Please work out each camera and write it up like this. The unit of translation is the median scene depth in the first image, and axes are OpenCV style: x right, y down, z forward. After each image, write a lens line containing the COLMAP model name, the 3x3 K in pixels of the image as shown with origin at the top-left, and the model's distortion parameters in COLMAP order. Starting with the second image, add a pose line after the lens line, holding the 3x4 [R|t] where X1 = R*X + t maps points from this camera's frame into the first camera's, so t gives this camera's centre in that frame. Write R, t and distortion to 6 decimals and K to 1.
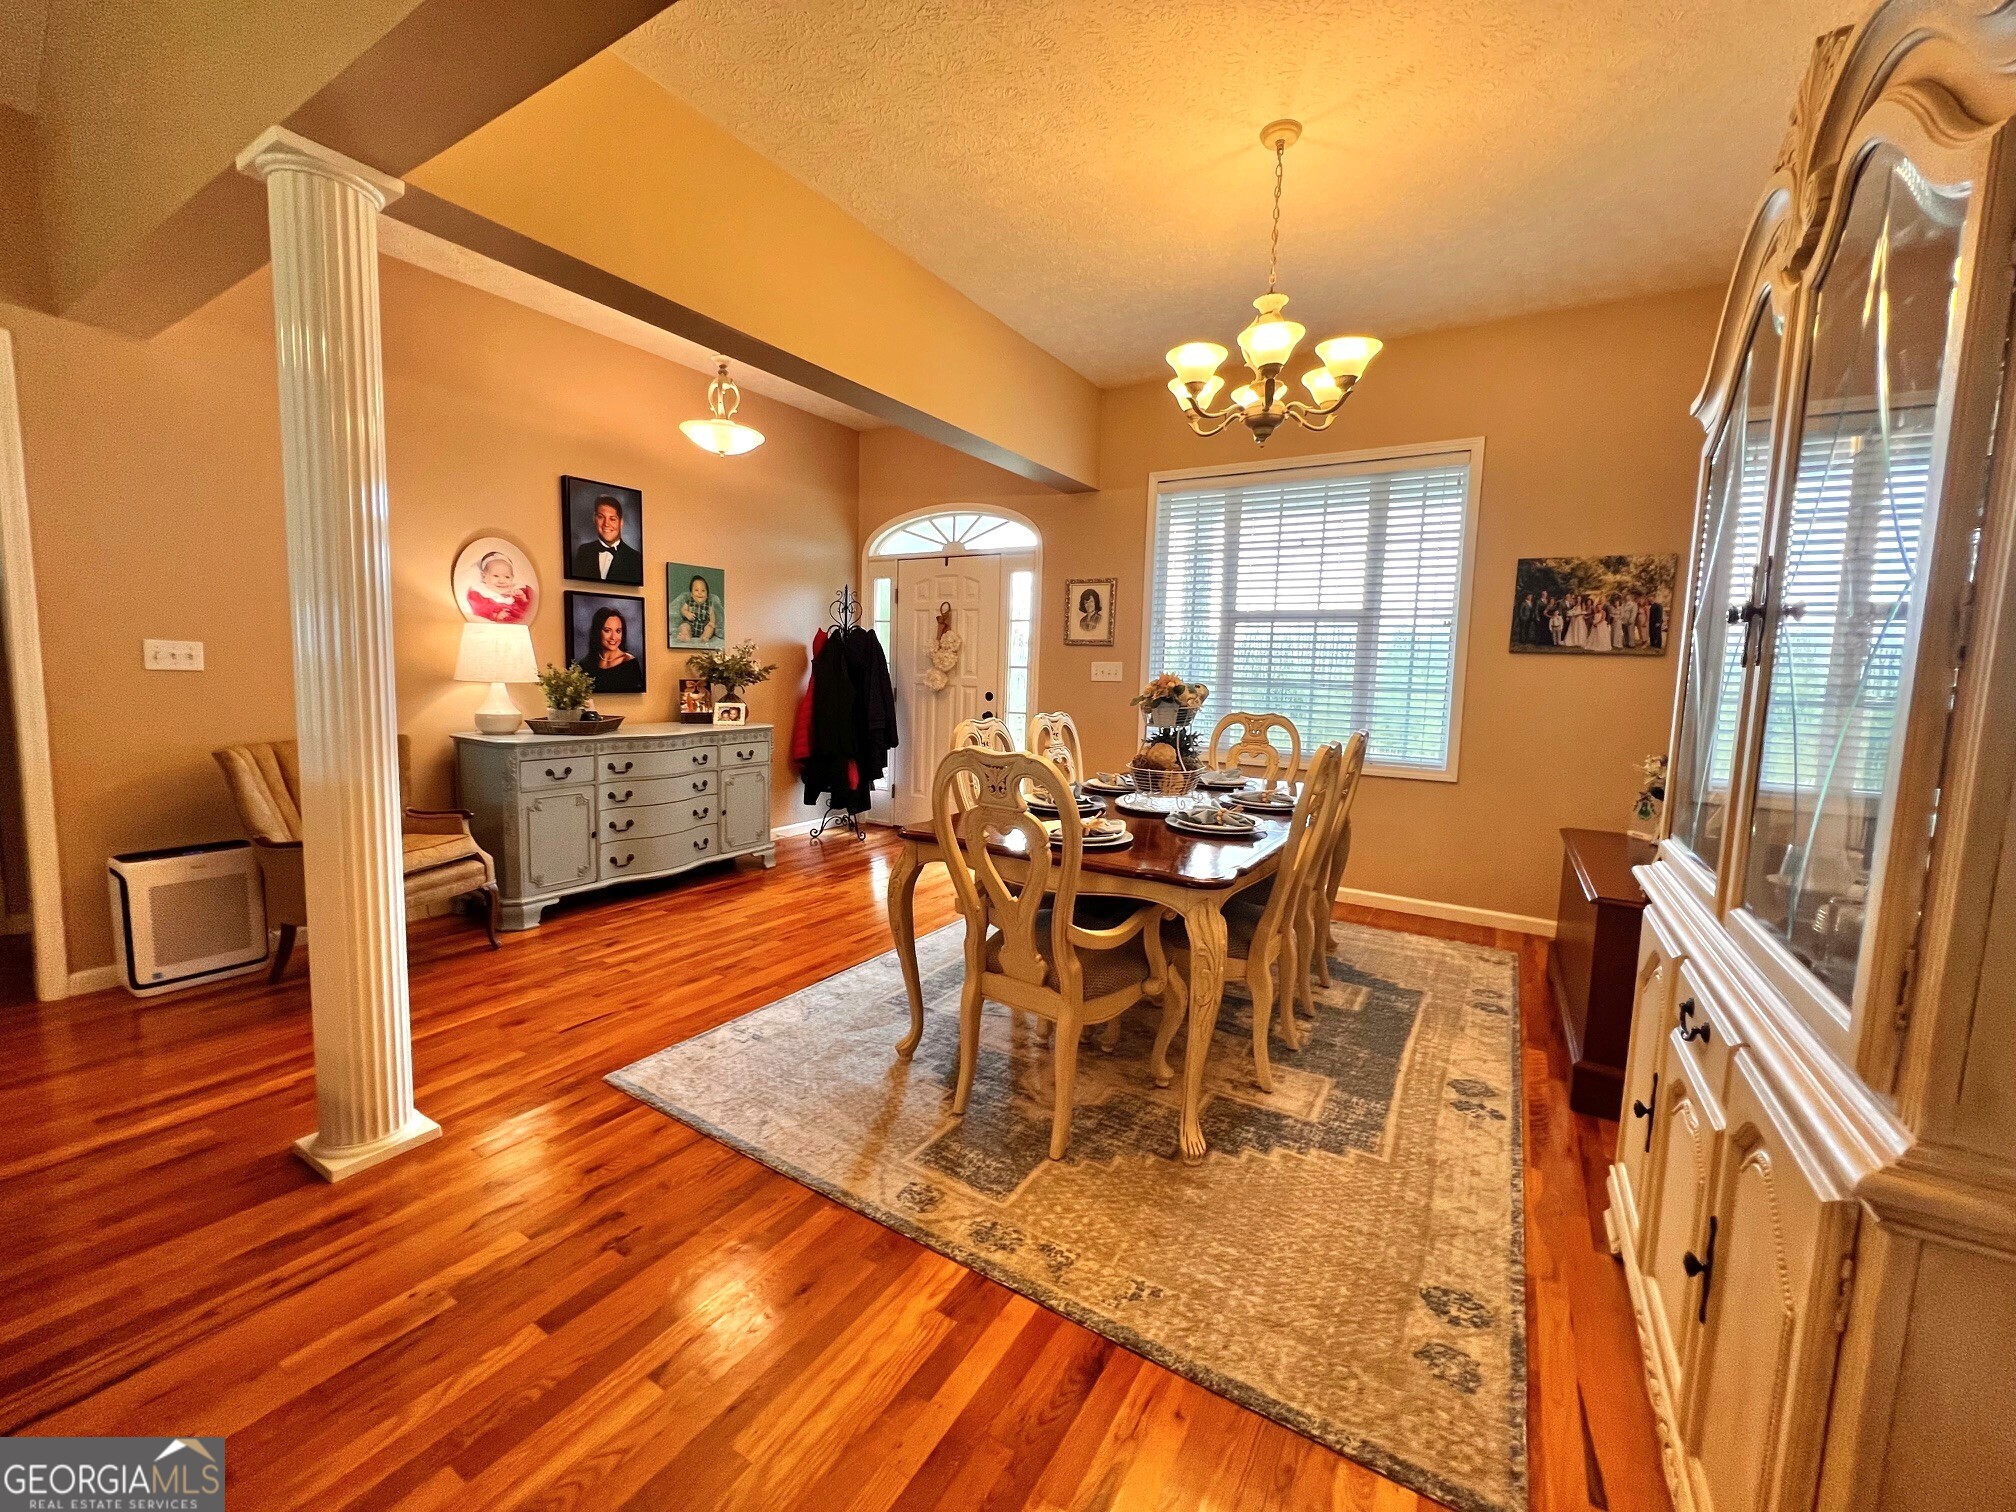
lens RADIAL K [[803.3, 0, 1008.0], [0, 803.3, 756.0], [0, 0, 1]] dist [-0.003645, -0.000478]
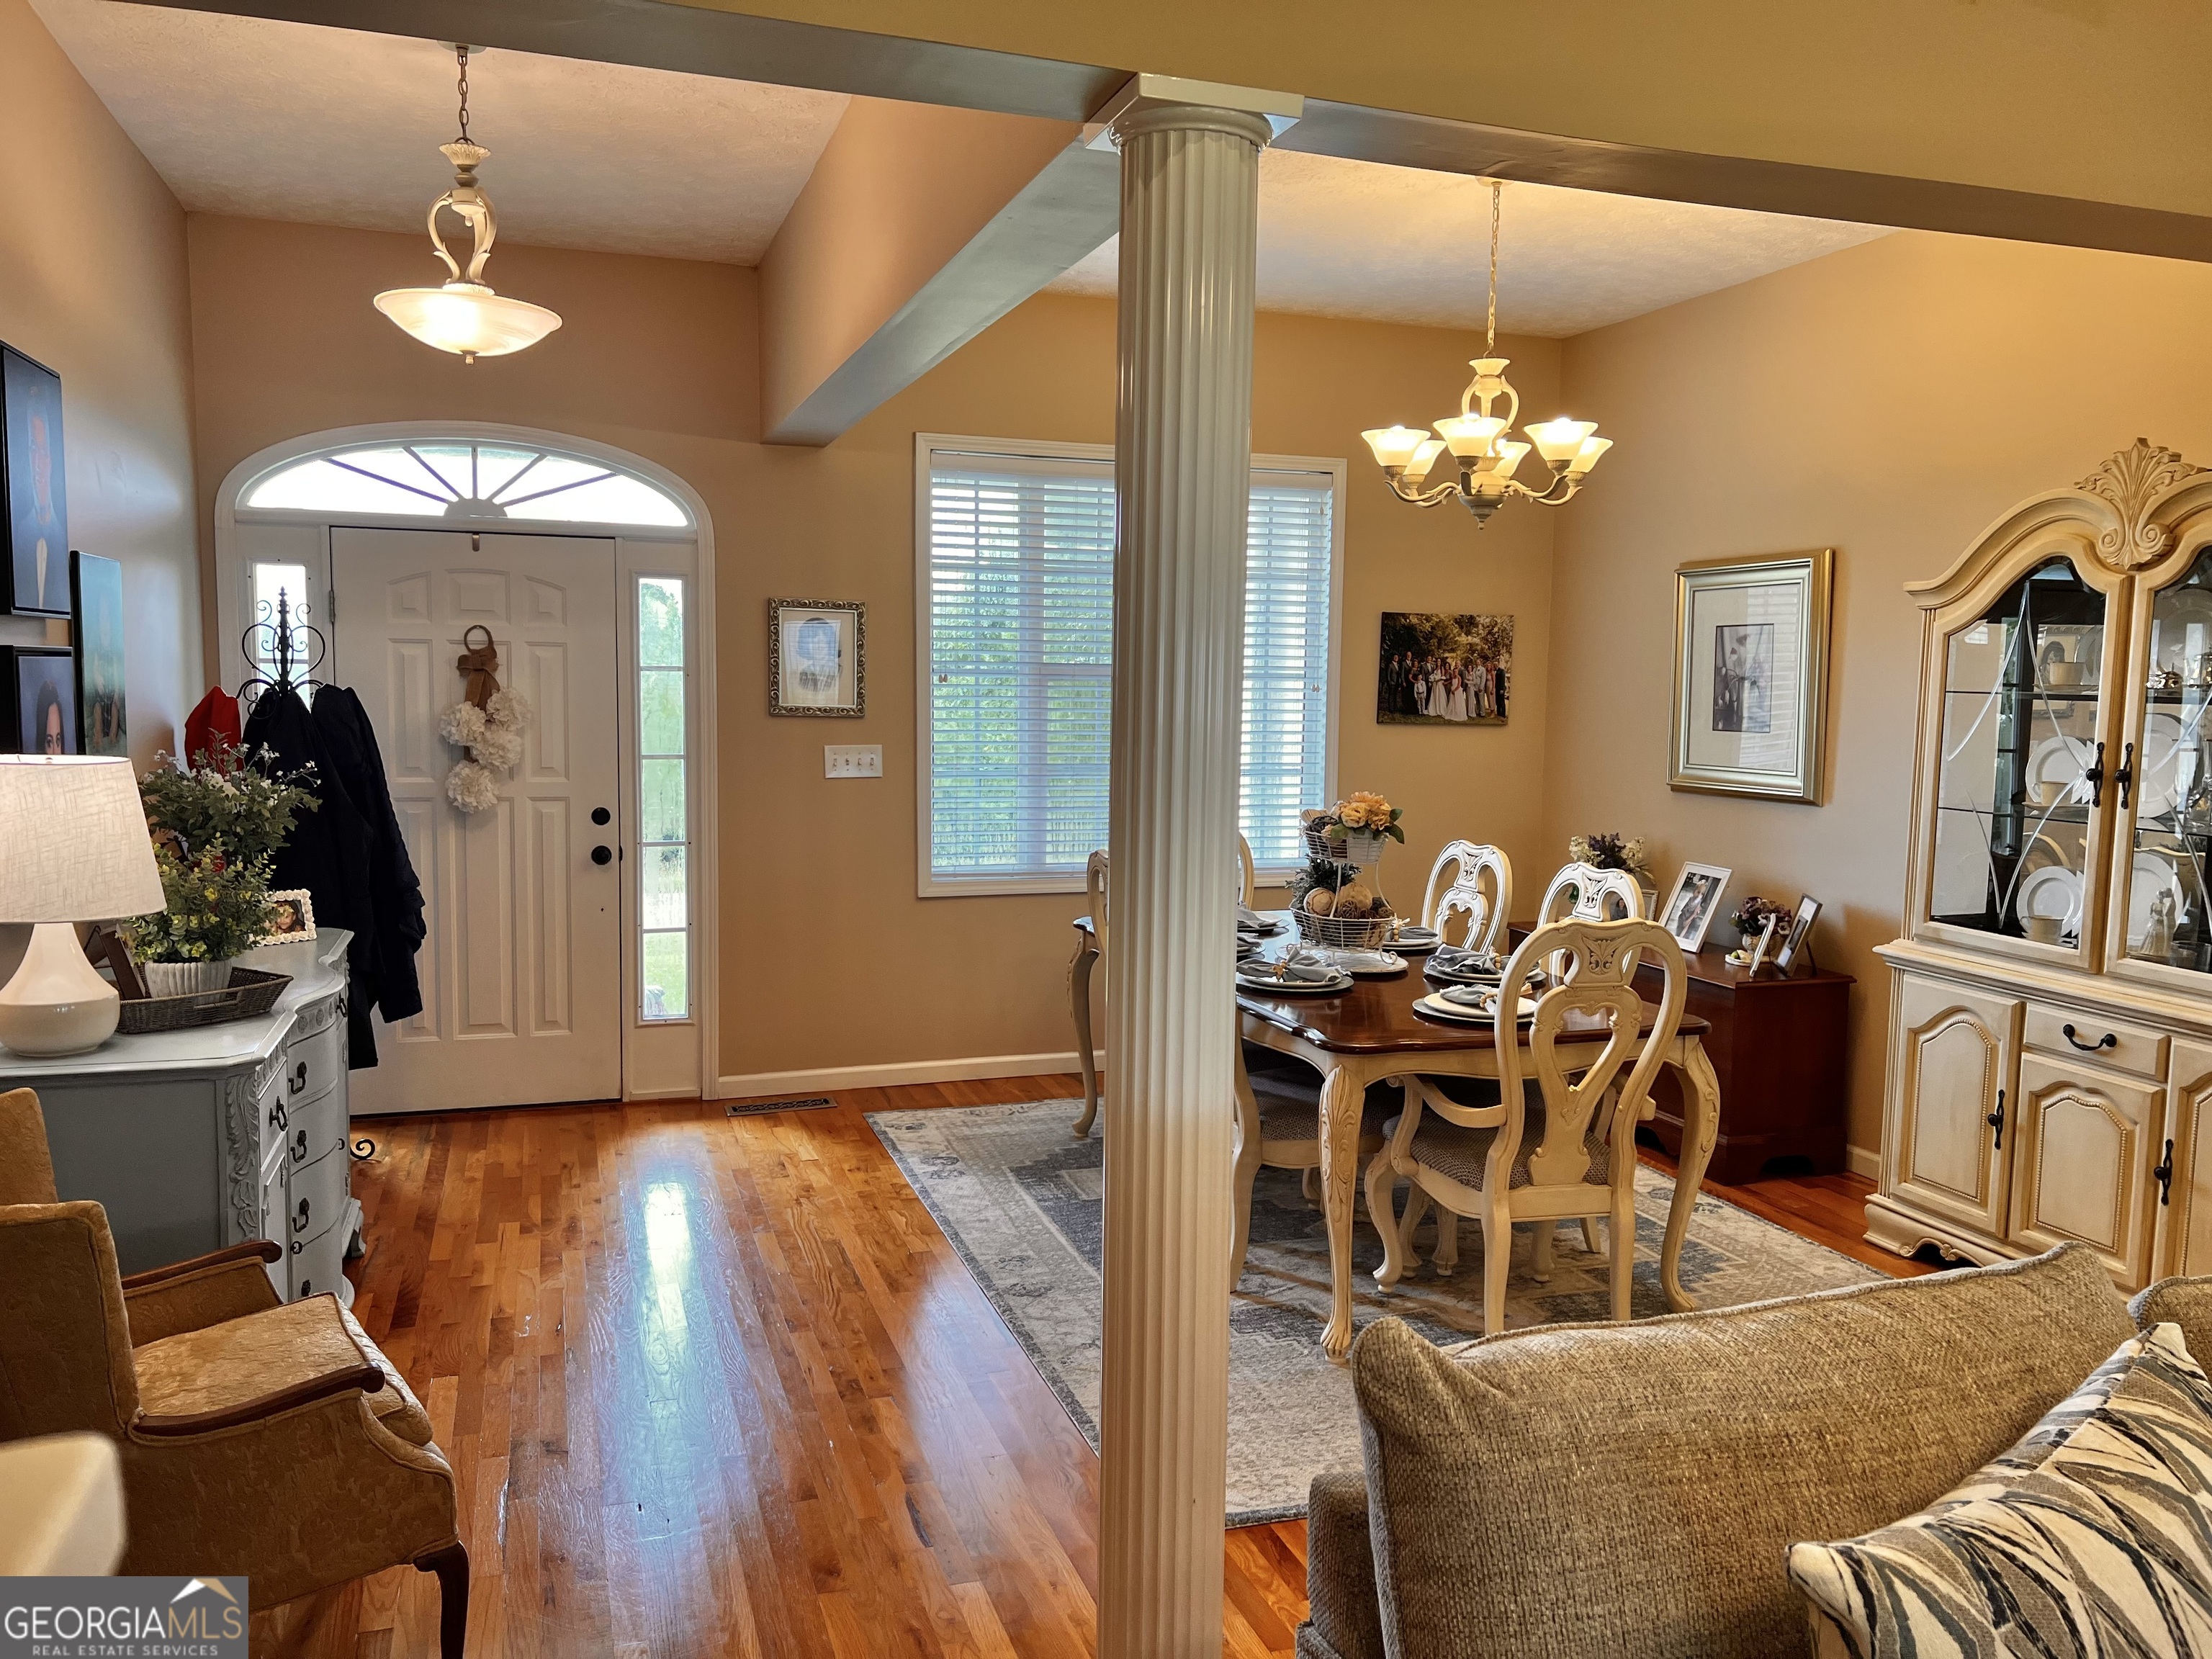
lens RADIAL K [[1666.2, 0, 1106.0], [0, 1666.2, 829.5], [0, 0, 1]] dist [0.052304, -0.052460]
pose [[0.635824, -0.086550, 0.766966, -0.851651], [0.087734, 0.995357, 0.039591, -0.107775], [-0.766832, 0.042116, 0.640465, 0.109014]]
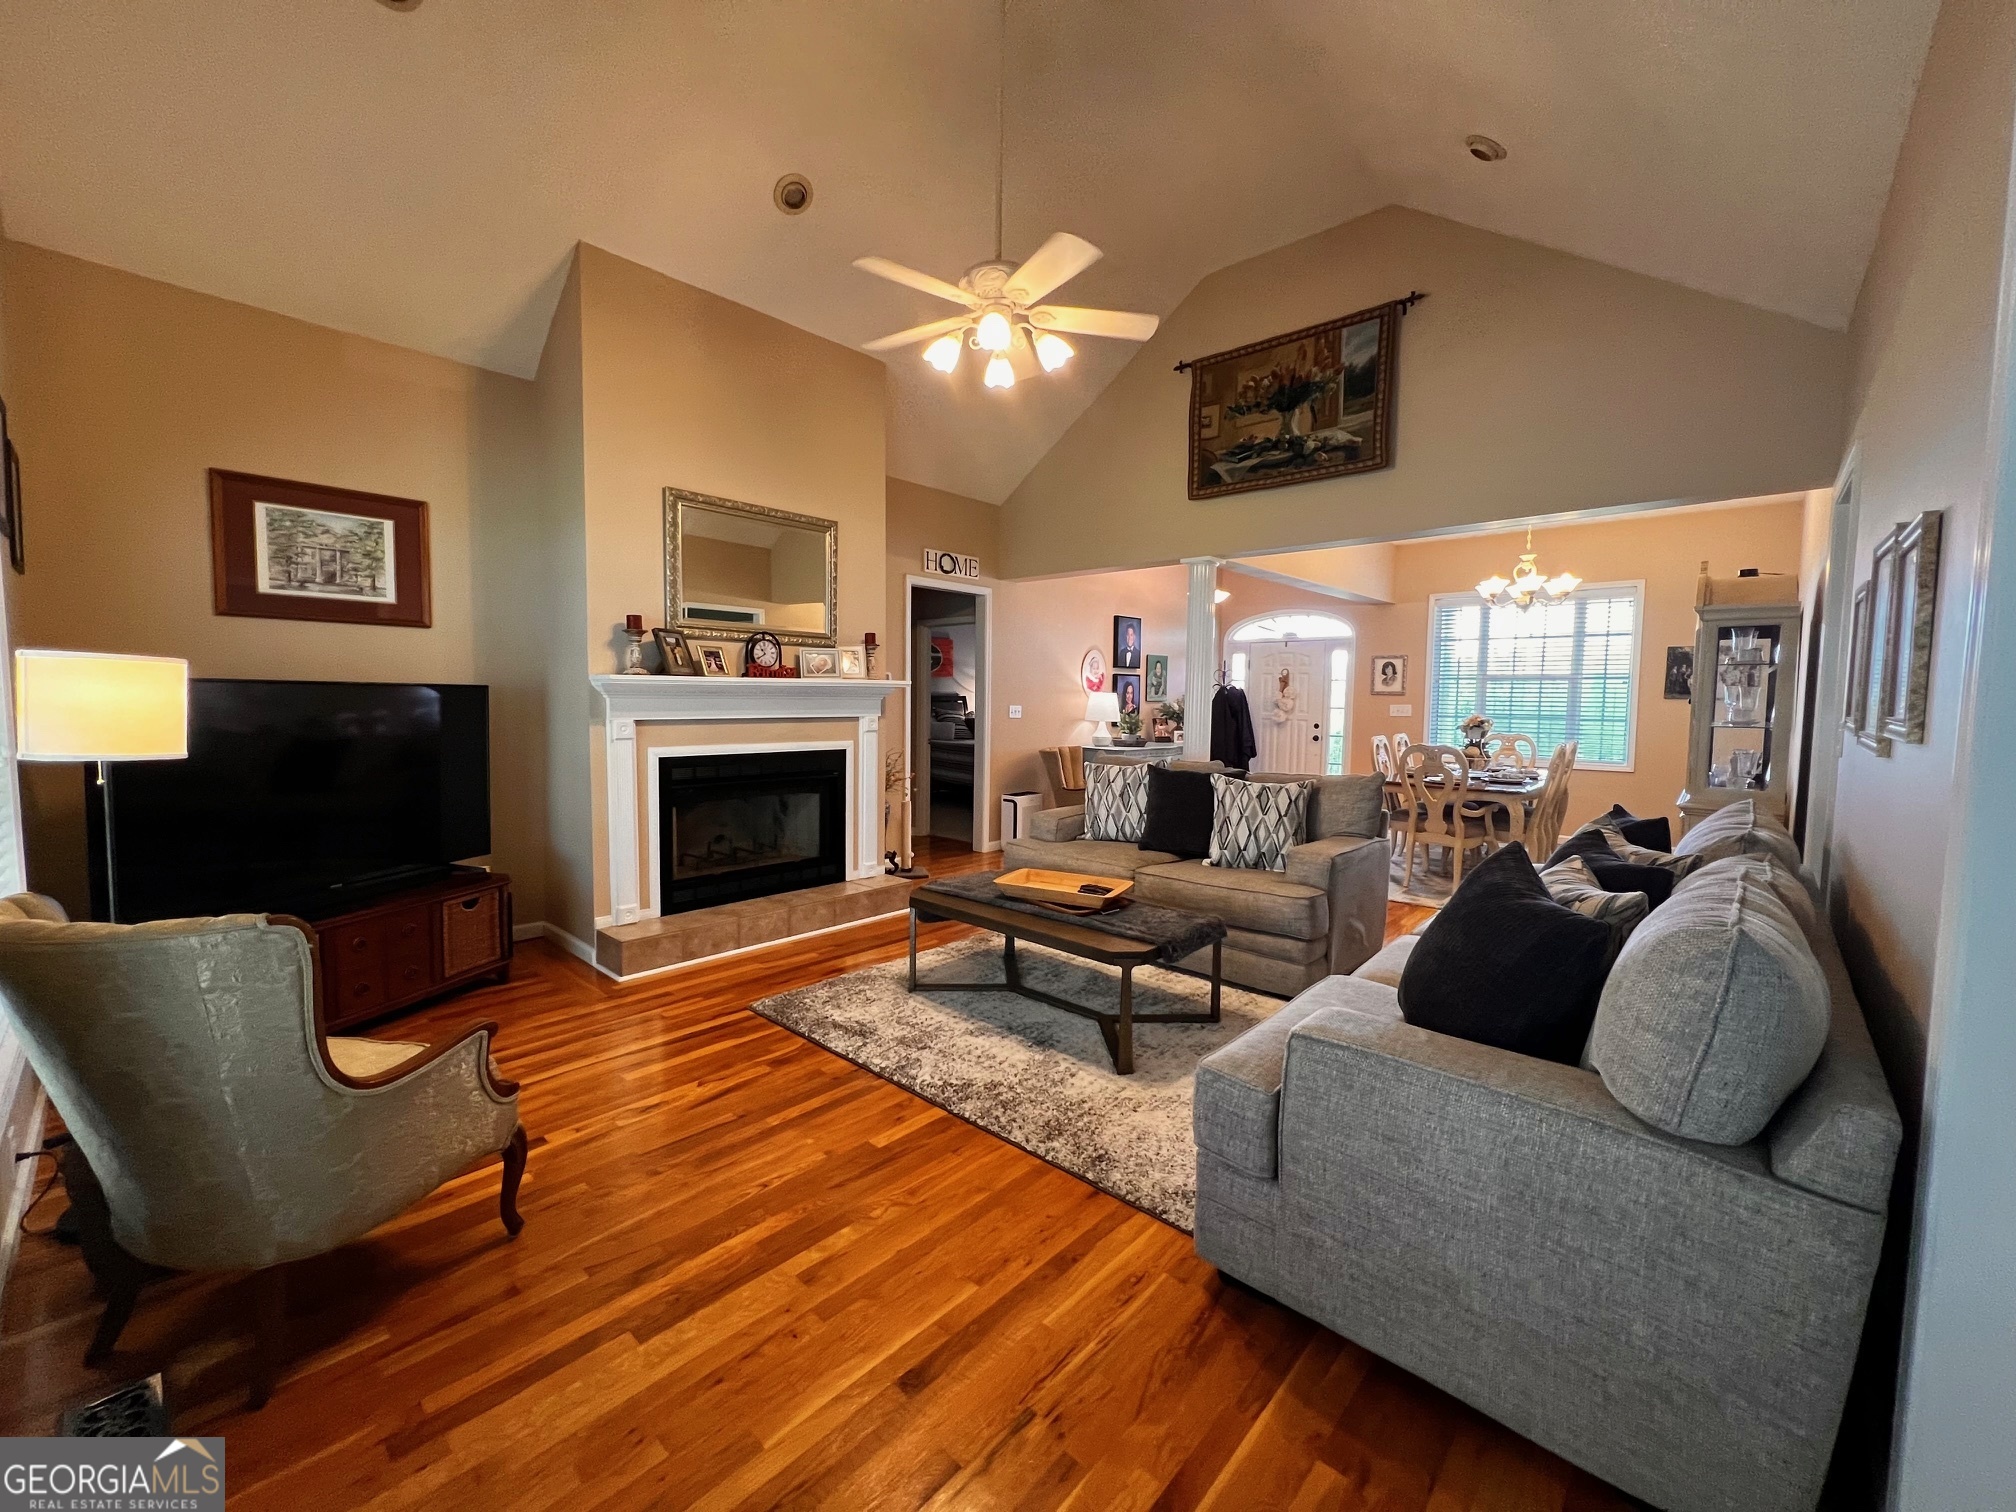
lens RADIAL K [[803.3, 0, 1008.0], [0, 803.3, 756.0], [0, 0, 1]] dist [-0.003645, -0.000478]
pose [[0.983115, -0.003460, -0.182958, -0.461749], [-0.003656, 0.999250, -0.038542, 0.069751], [0.182955, 0.038561, 0.982365, -0.967264]]
